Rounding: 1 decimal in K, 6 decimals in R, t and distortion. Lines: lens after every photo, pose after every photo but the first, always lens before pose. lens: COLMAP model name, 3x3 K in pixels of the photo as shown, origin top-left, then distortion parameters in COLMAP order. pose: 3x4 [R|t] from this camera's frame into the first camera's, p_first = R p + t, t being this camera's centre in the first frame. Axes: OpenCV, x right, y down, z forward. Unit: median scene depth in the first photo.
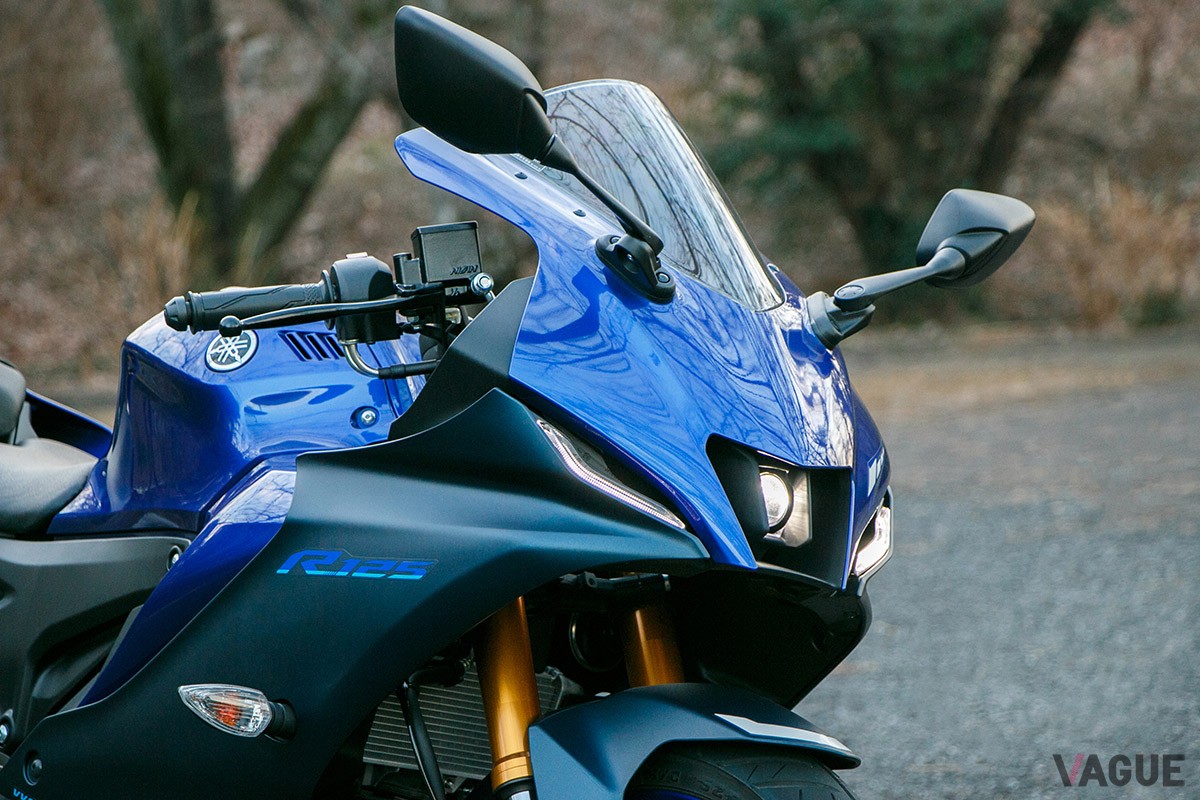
lens RADIAL K [[5292.6, 0, 600.0], [0, 5292.6, 400.0], [0, 0, 1]] dist [1.590904, -0.596759]
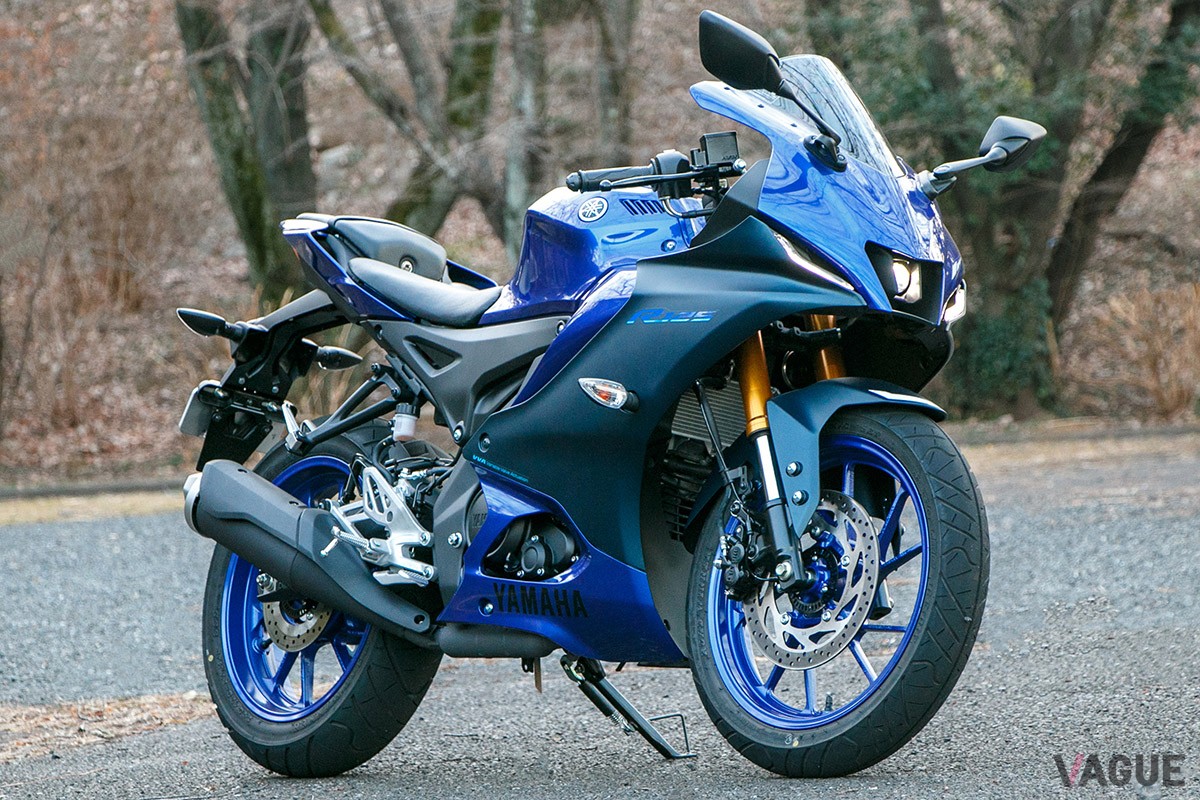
lens RADIAL K [[5176.5, 0, 600.0], [0, 5176.5, 400.0], [0, 0, 1]] dist [0.951584, 1.429184]
pose [[0.999867, 0.002147, -0.016183, -0.040946], [-0.002440, 0.999833, -0.018121, 0.090882], [0.016142, 0.018158, 0.999705, -0.778230]]
